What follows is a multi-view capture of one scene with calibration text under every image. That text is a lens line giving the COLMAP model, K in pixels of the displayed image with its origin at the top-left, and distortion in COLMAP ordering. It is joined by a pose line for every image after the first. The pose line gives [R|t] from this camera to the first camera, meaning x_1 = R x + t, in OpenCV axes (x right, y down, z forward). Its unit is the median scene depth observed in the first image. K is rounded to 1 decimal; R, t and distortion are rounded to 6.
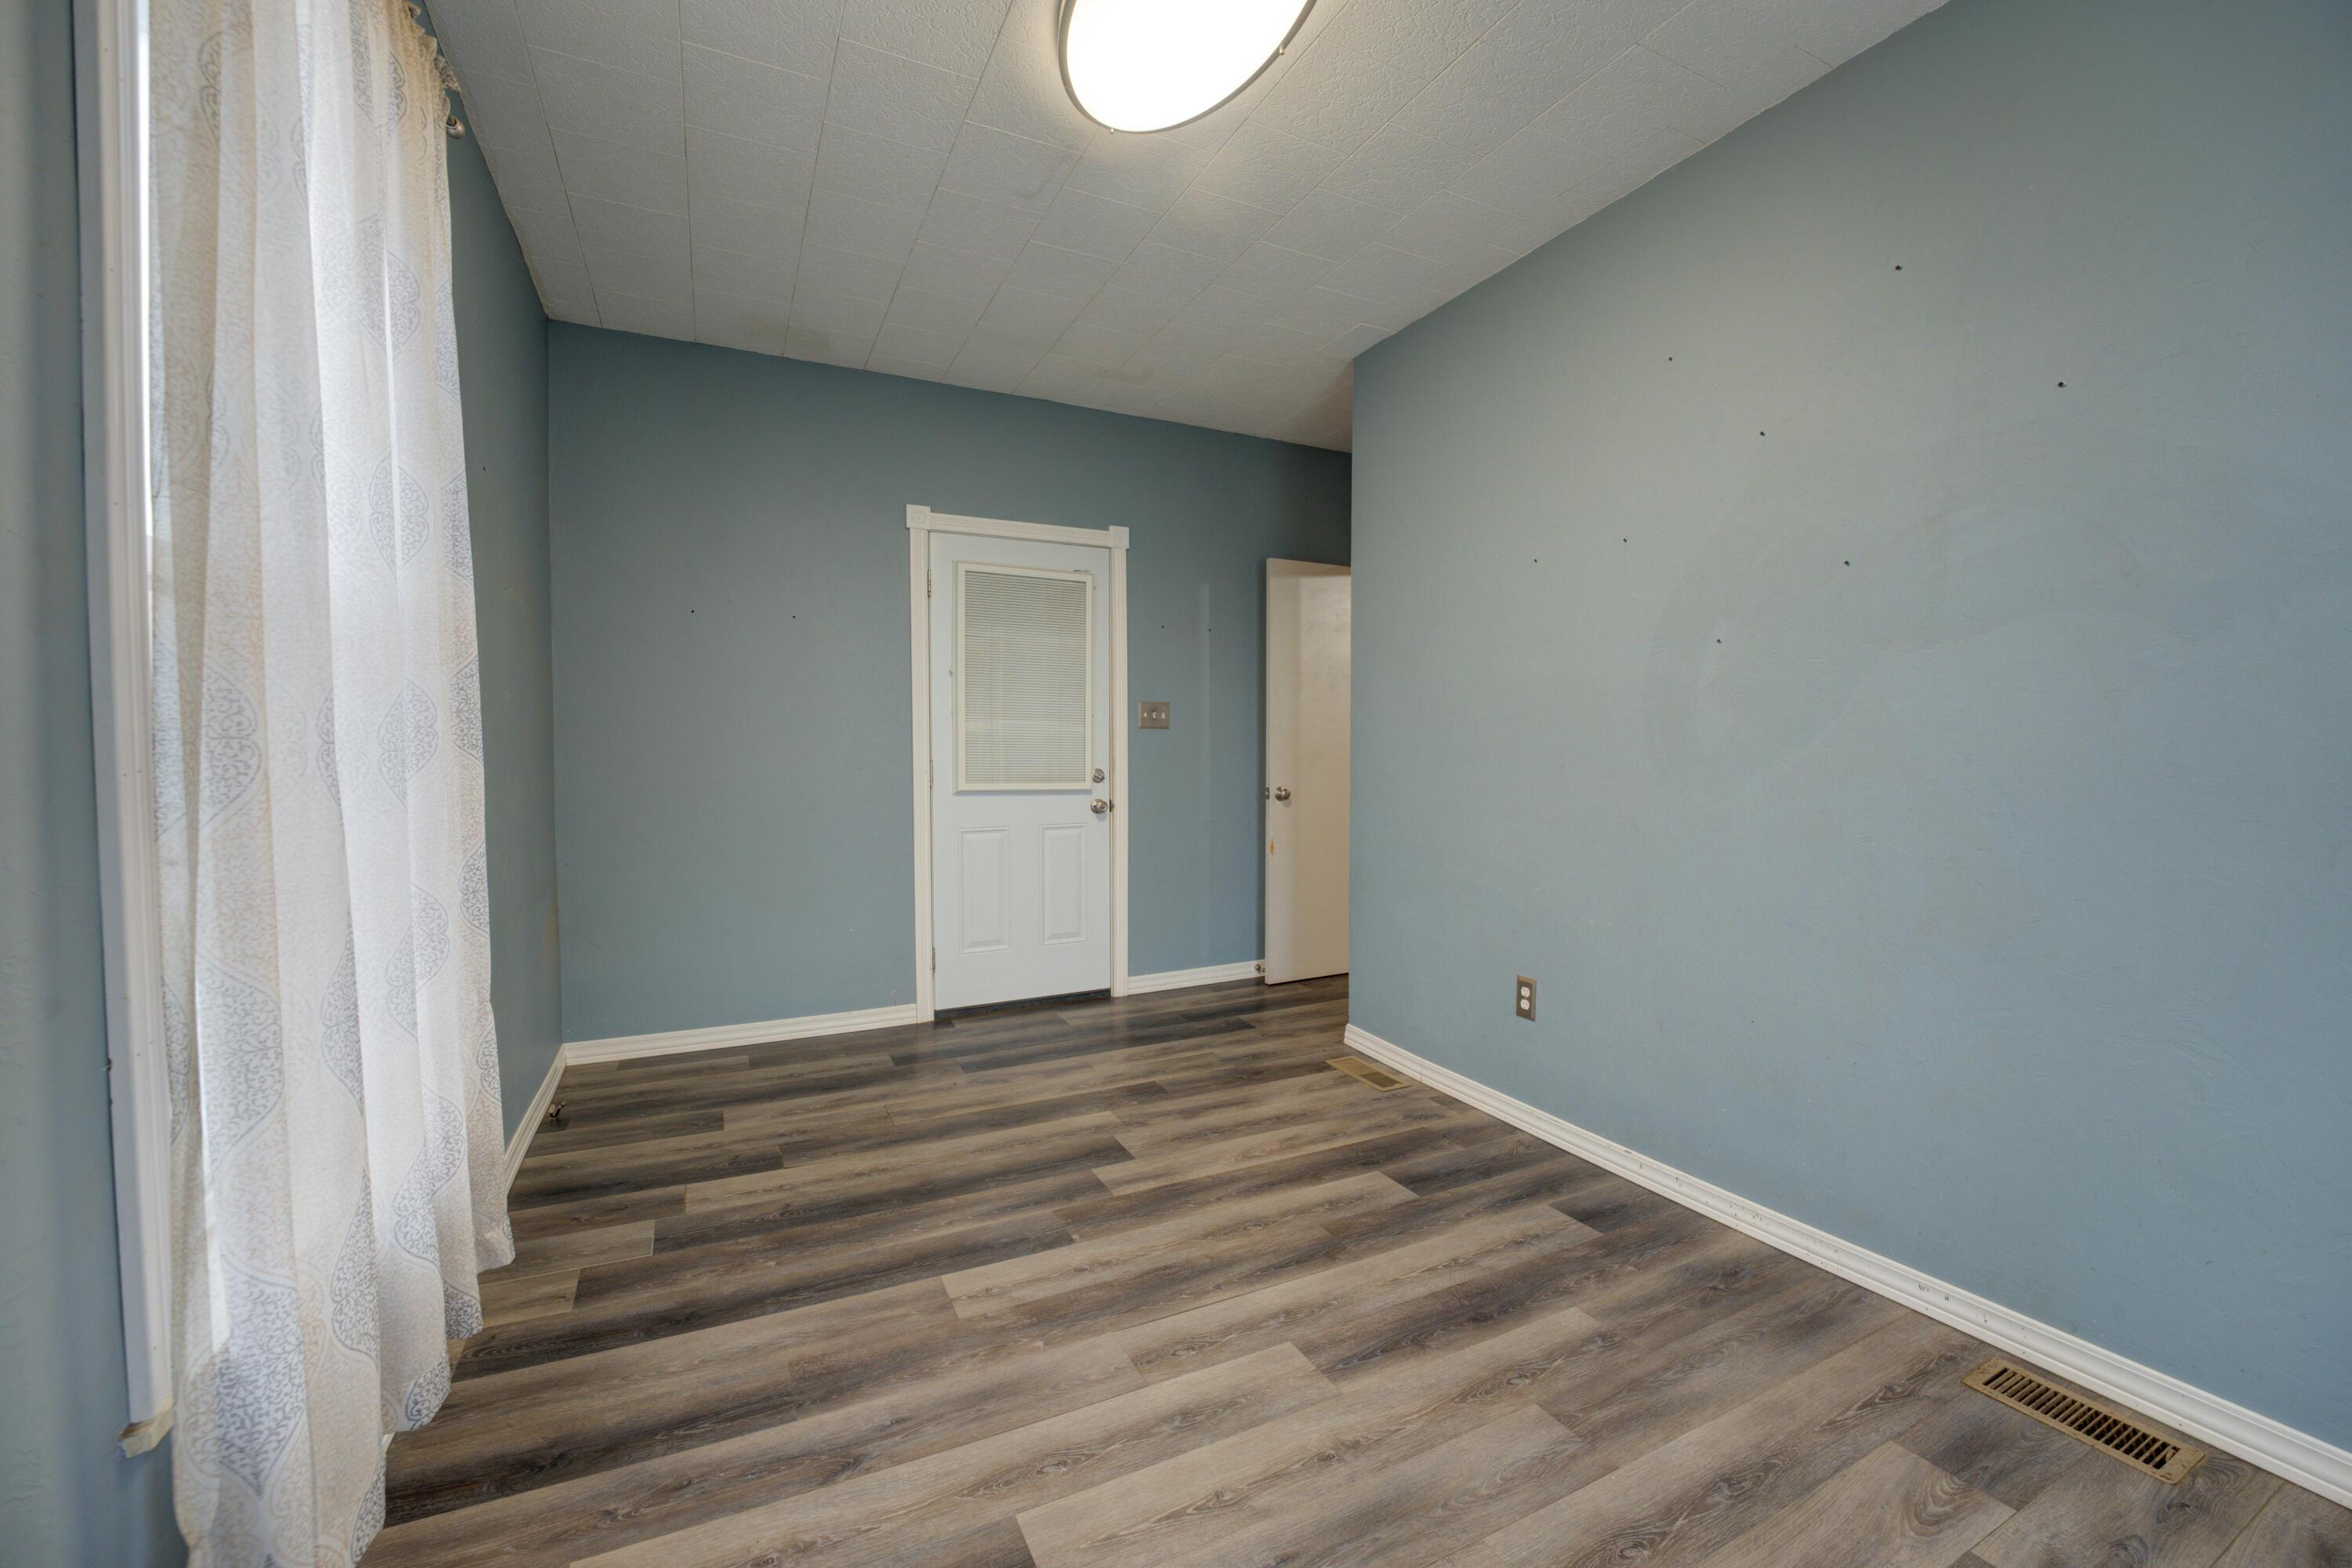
lens RADIAL K [[936.5, 0, 1193.9], [0, 936.5, 774.5], [0, 0, 1]] dist [0.000459, 0.000198]
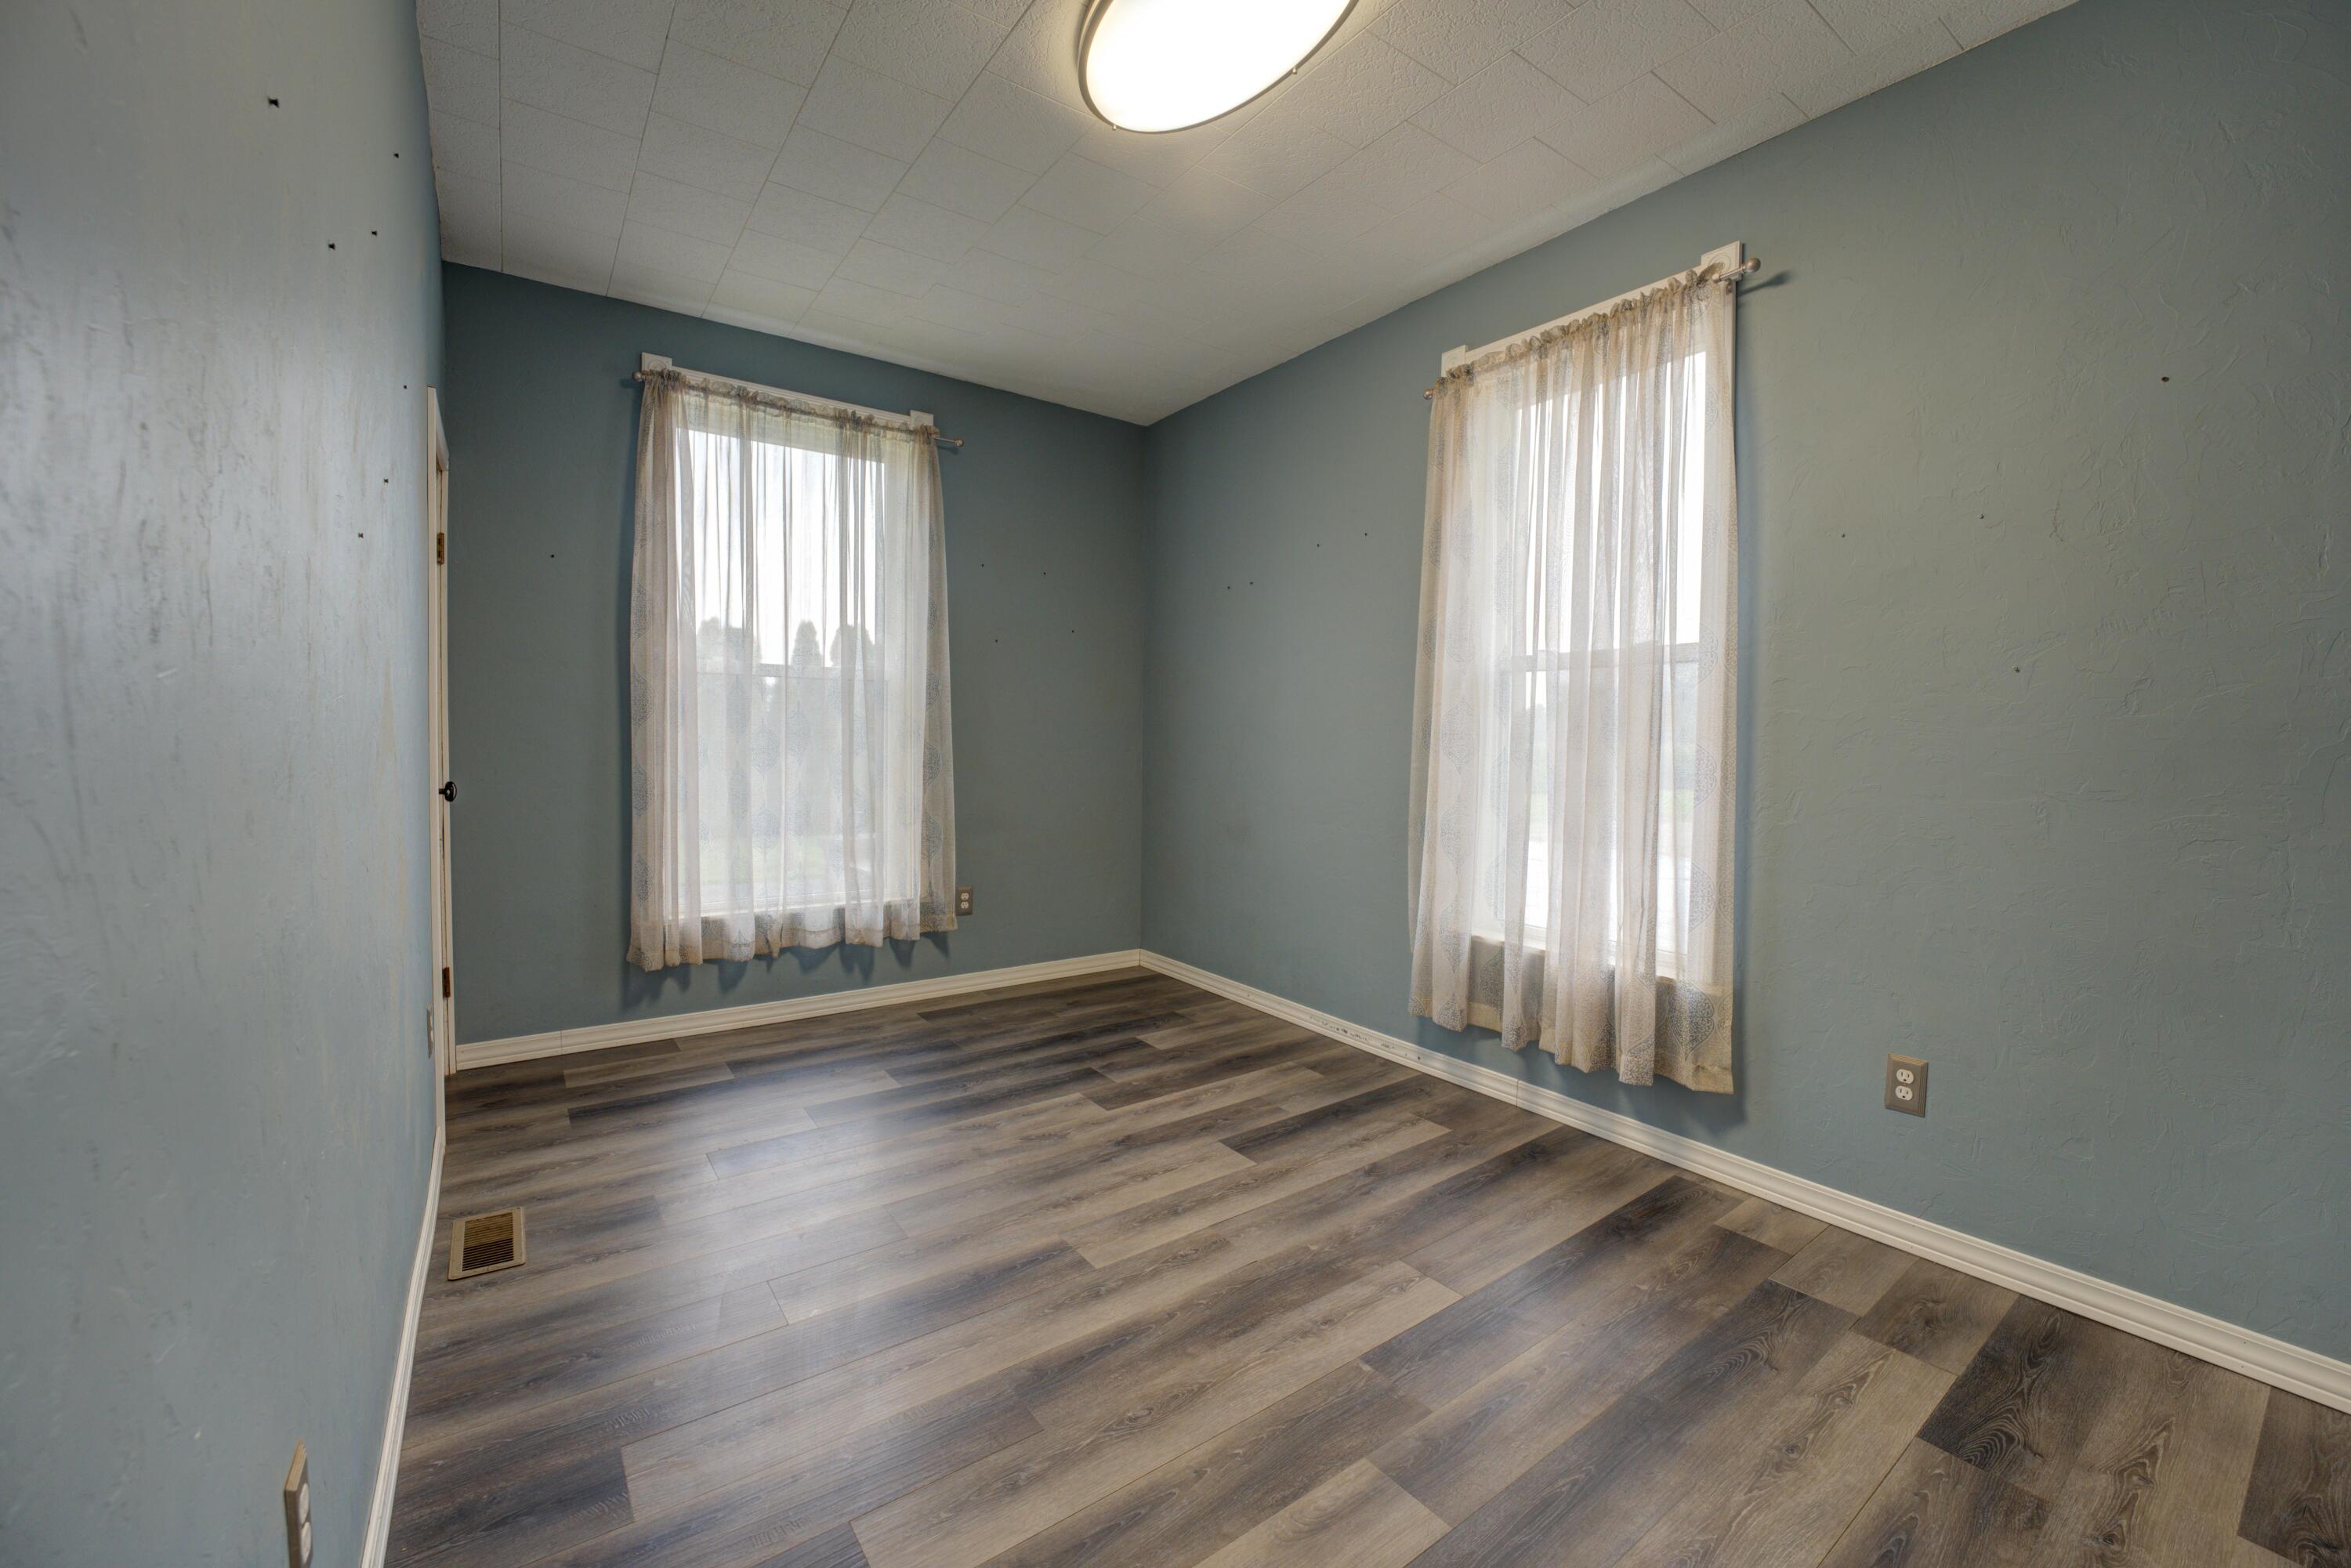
lens RADIAL K [[936.0, 0, 1193.4], [0, 936.0, 774.5], [0, 0, 1]] dist [0.000459, 0.000198]
pose [[-0.986097, -0.006829, -0.166033, 0.163864], [-0.019199, 0.997146, 0.073014, -0.055569], [0.165060, 0.075187, -0.983413, 1.903696]]
